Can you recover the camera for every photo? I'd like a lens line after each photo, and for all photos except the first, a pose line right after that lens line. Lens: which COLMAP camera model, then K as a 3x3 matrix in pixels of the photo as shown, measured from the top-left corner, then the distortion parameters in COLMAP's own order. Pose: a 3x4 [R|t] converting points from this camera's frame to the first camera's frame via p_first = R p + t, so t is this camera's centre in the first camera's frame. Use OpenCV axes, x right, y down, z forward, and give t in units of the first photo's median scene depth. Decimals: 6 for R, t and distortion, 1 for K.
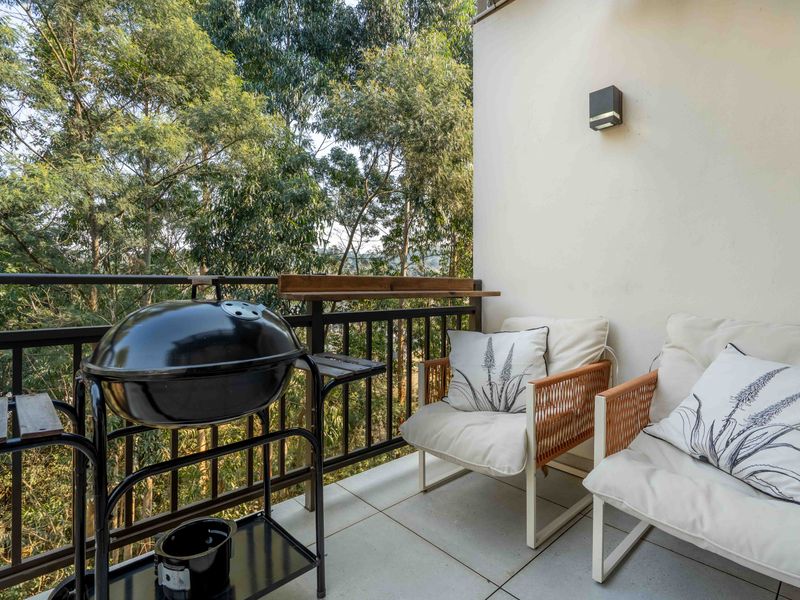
lens RADIAL K [[412.8, 0, 404.8], [0, 412.8, 299.8], [0, 0, 1]] dist [-0.001082, -0.000115]
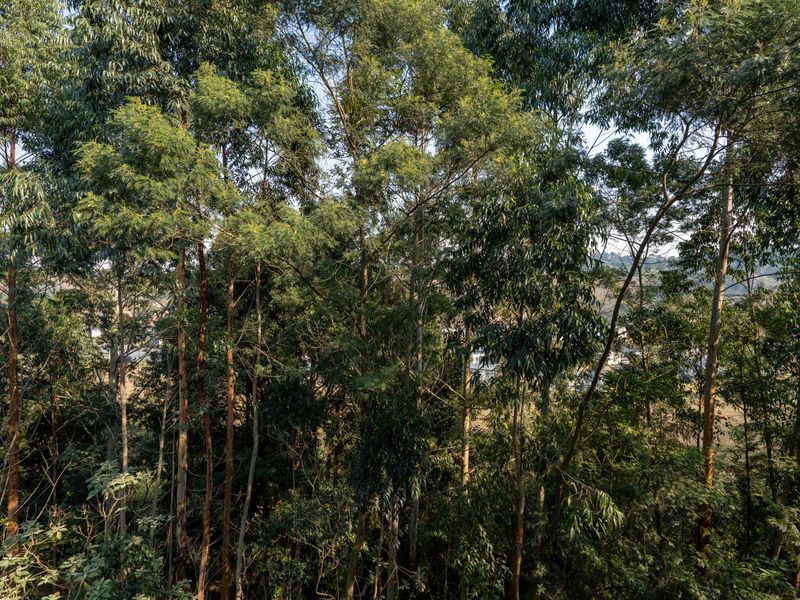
lens RADIAL K [[412.8, 0, 403.3], [0, 412.8, 301.6], [0, 0, 1]] dist [-0.001082, -0.000115]
pose [[0.808960, 0.024851, -0.587338, -0.026917], [-0.033191, 0.999443, -0.003427, -0.043940], [0.586926, 0.022266, 0.809334, 0.138316]]
